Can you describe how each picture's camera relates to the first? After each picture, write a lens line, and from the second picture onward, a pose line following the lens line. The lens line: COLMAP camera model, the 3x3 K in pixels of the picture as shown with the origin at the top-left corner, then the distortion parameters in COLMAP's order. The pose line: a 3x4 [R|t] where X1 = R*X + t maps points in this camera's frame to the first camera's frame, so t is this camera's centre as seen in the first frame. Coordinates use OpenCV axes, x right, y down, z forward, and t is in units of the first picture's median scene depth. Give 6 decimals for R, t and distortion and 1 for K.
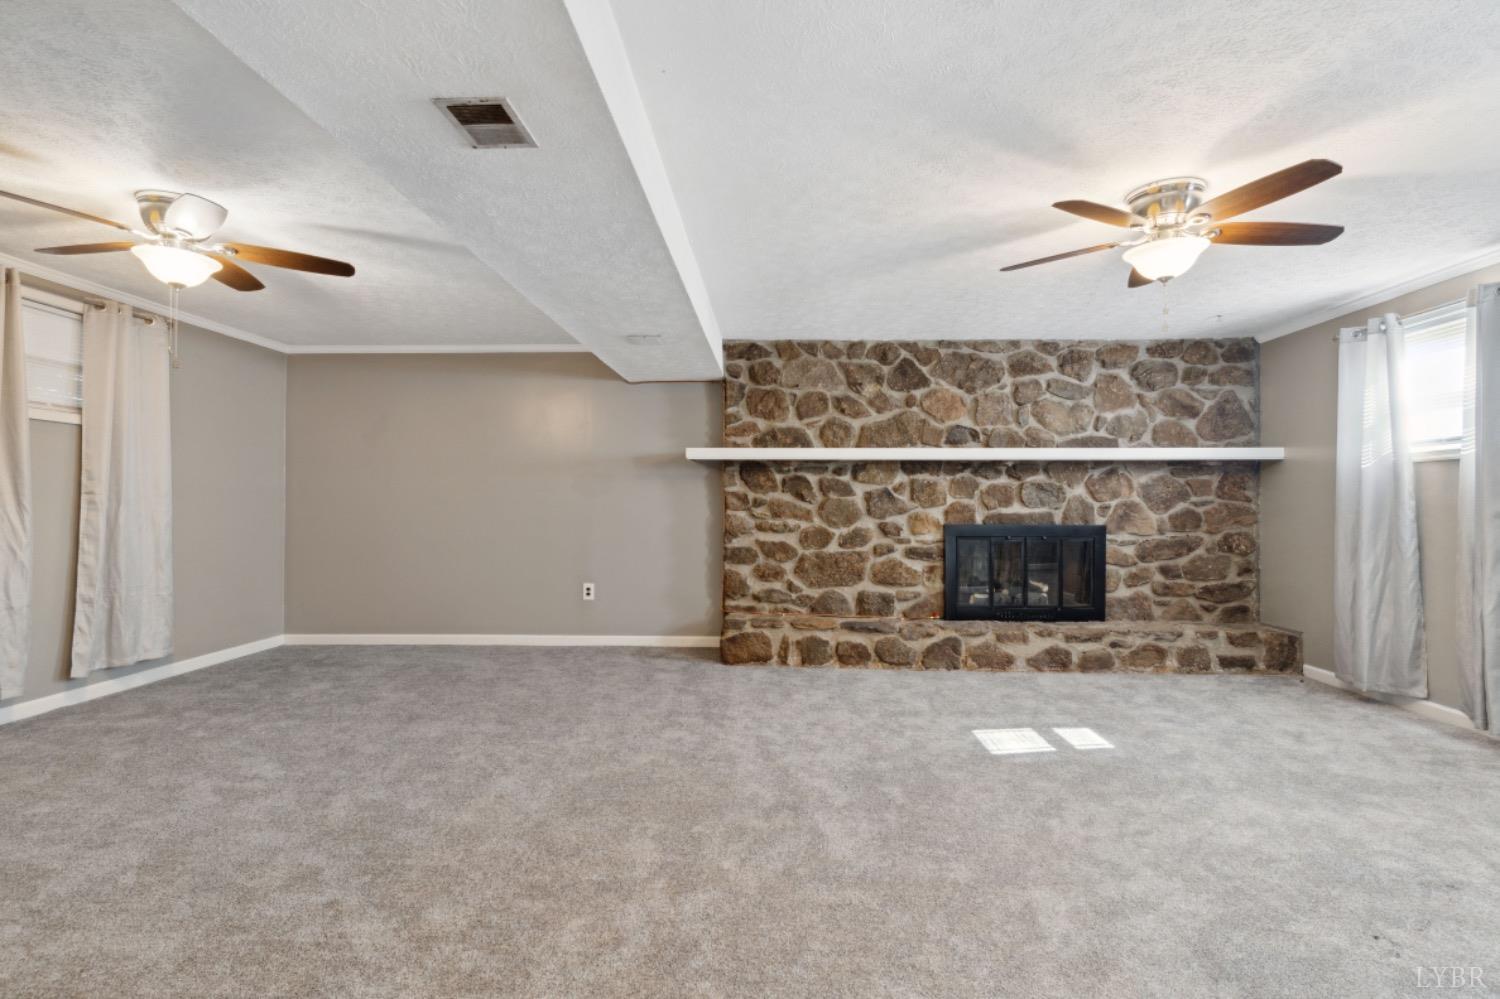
lens RADIAL K [[721.5, 0, 757.2], [0, 721.5, 495.4], [0, 0, 1]] dist [-0.000287, 0.001500]
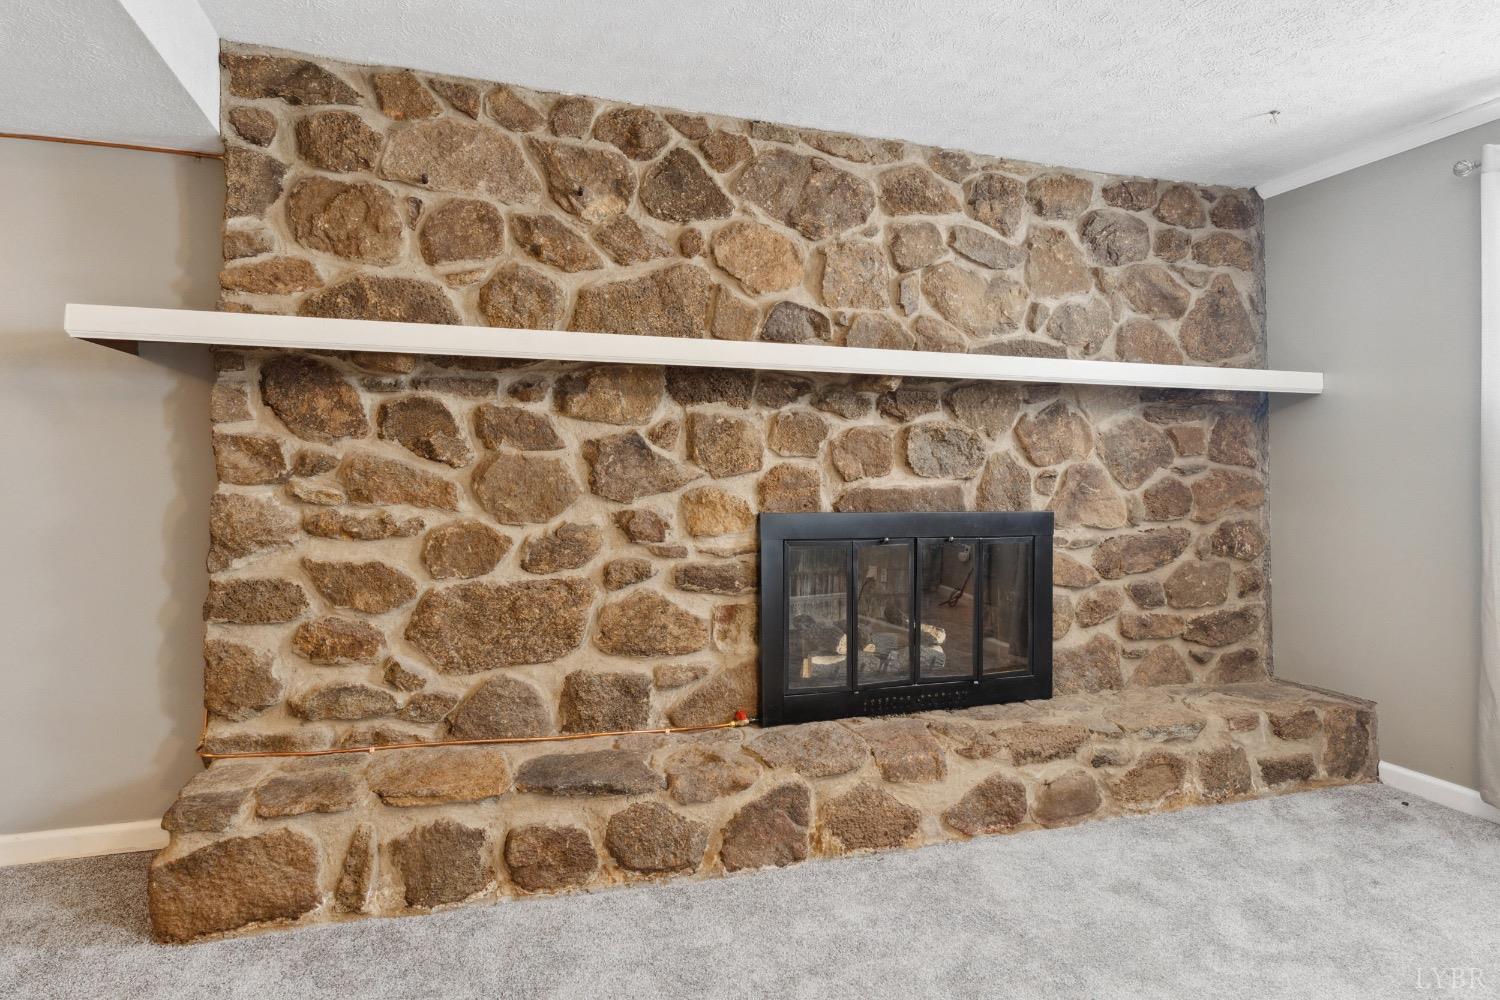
lens RADIAL K [[855.4, 0, 756.7], [0, 855.4, 425.9], [0, 0, 1]] dist [-0.004689, 0.004253]
pose [[0.938028, 0.021316, 0.345904, 0.068339], [-0.007784, 0.999151, -0.040463, 0.006362], [-0.346473, 0.035263, 0.937397, 0.484468]]
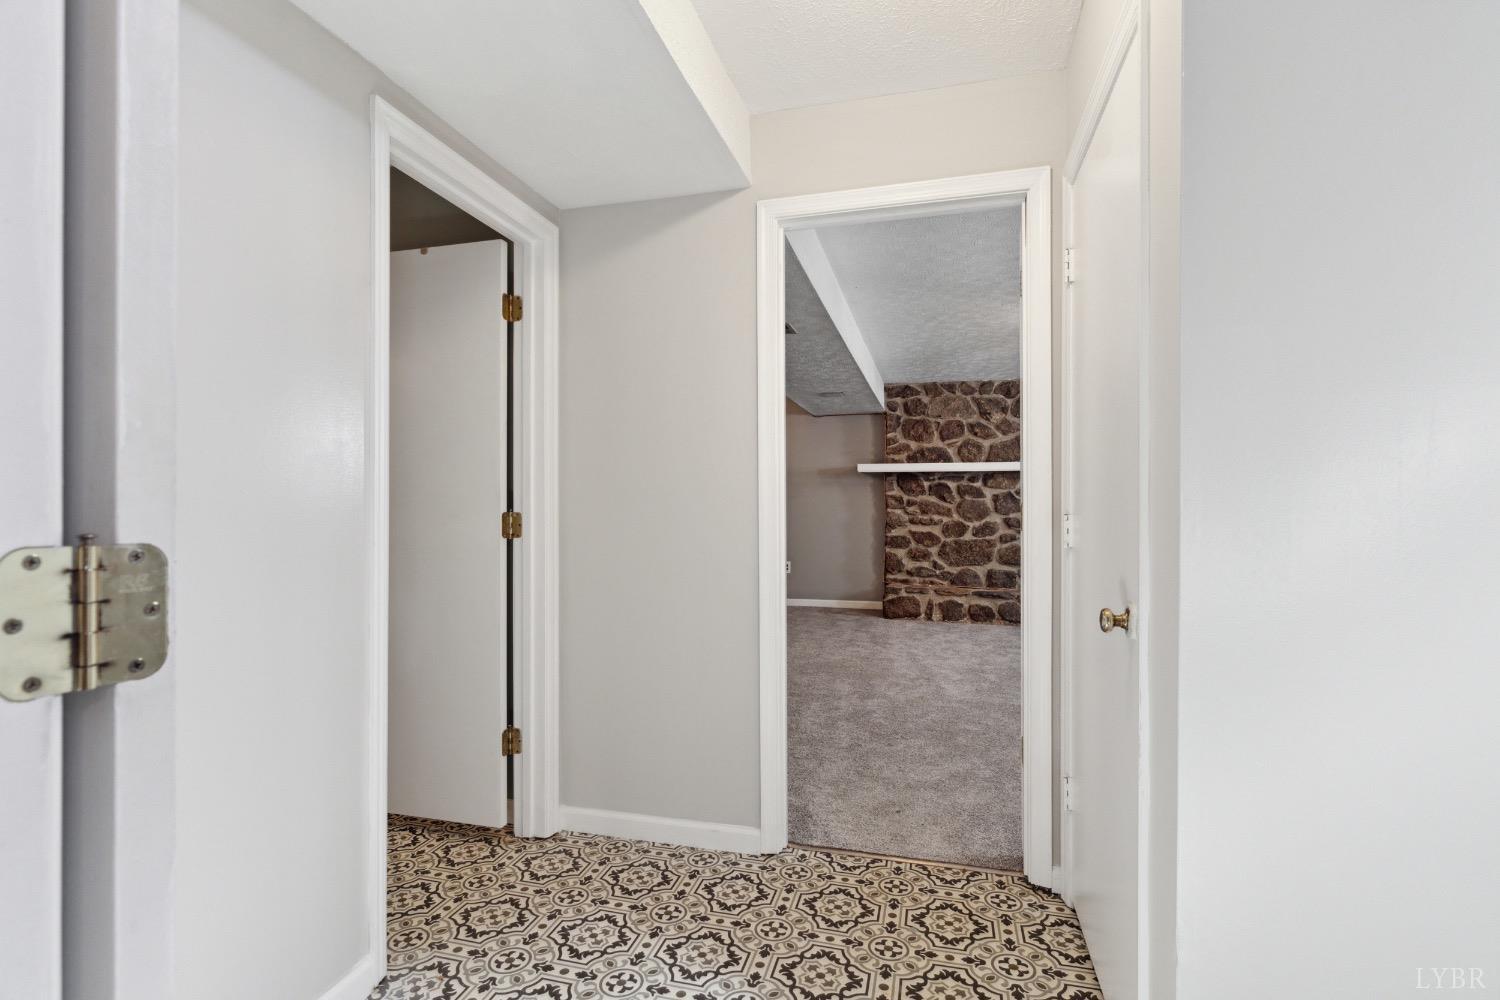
lens RADIAL K [[721.5, 0, 757.6], [0, 721.5, 504.8], [0, 0, 1]] dist [-0.000287, 0.001500]
pose [[0.976343, -0.001474, -0.216221, 0.013521], [0.004194, 0.999918, 0.012118, -0.004292], [0.216186, -0.012738, 0.976269, -0.389964]]
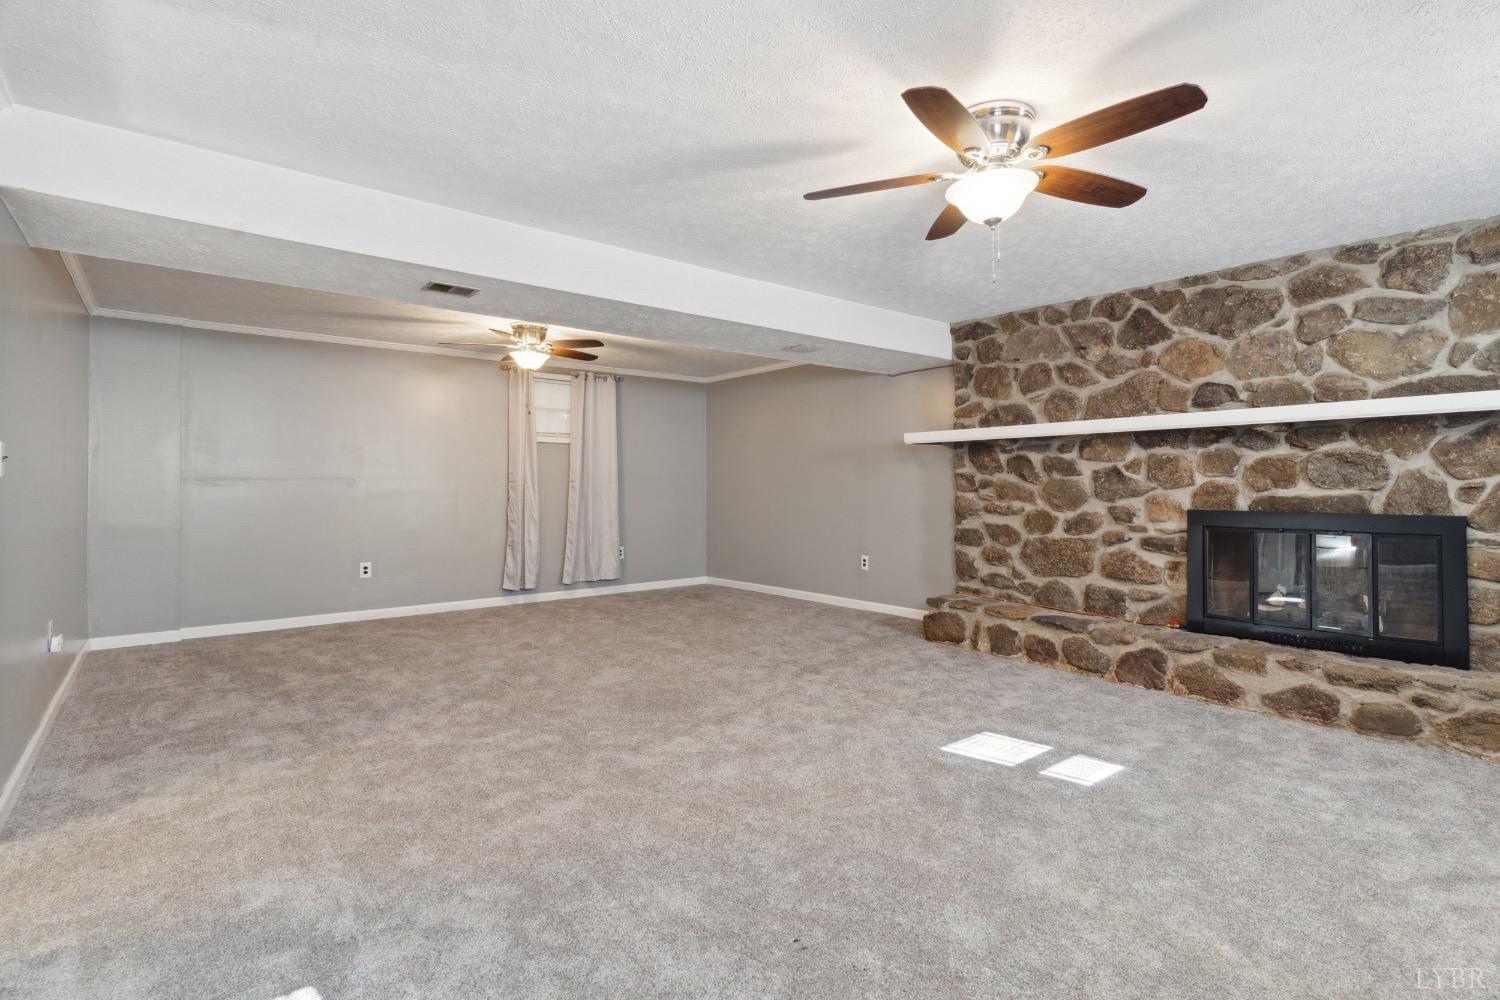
lens RADIAL K [[721.5, 0, 750.9], [0, 721.5, 477.6], [0, 0, 1]] dist [-0.000287, 0.001500]
pose [[0.655030, -0.013417, -0.755483, 0.538691], [0.015006, 0.999876, -0.004746, 0.001315], [0.755454, -0.008228, 0.655151, 0.118907]]
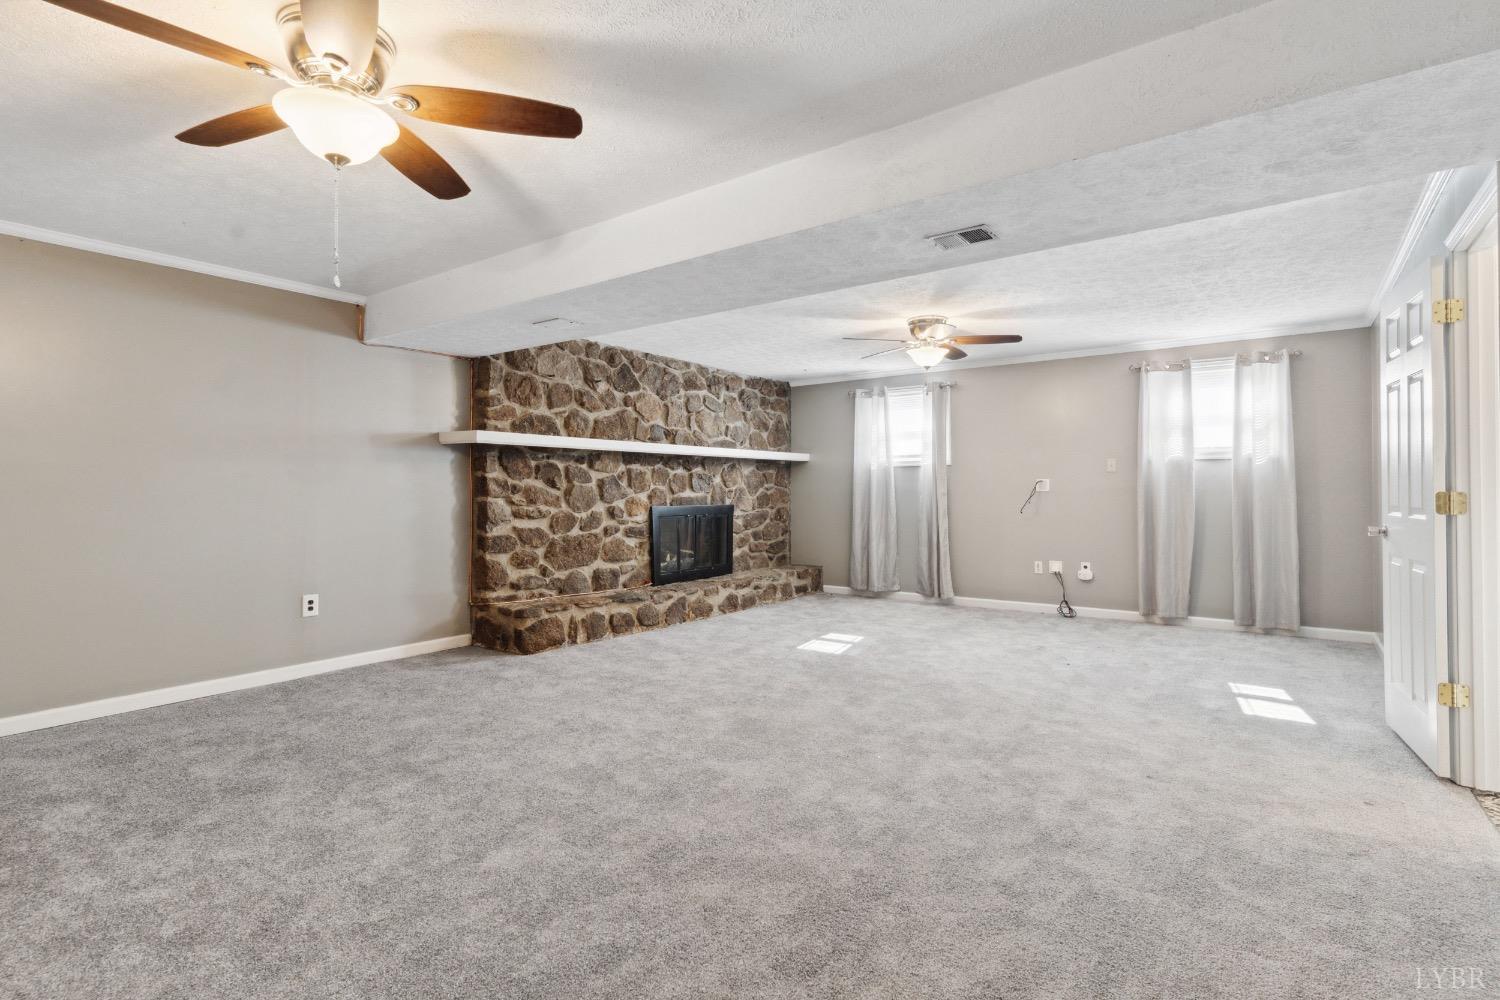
lens RADIAL K [[721.5, 0, 753.4], [0, 721.5, 480.5], [0, 0, 1]] dist [-0.000287, 0.001500]
pose [[0.560502, 0.006034, 0.828131, -0.636859], [-0.008318, 0.999964, -0.001657, -0.003108], [-0.828111, -0.005959, 0.560532, 0.181922]]
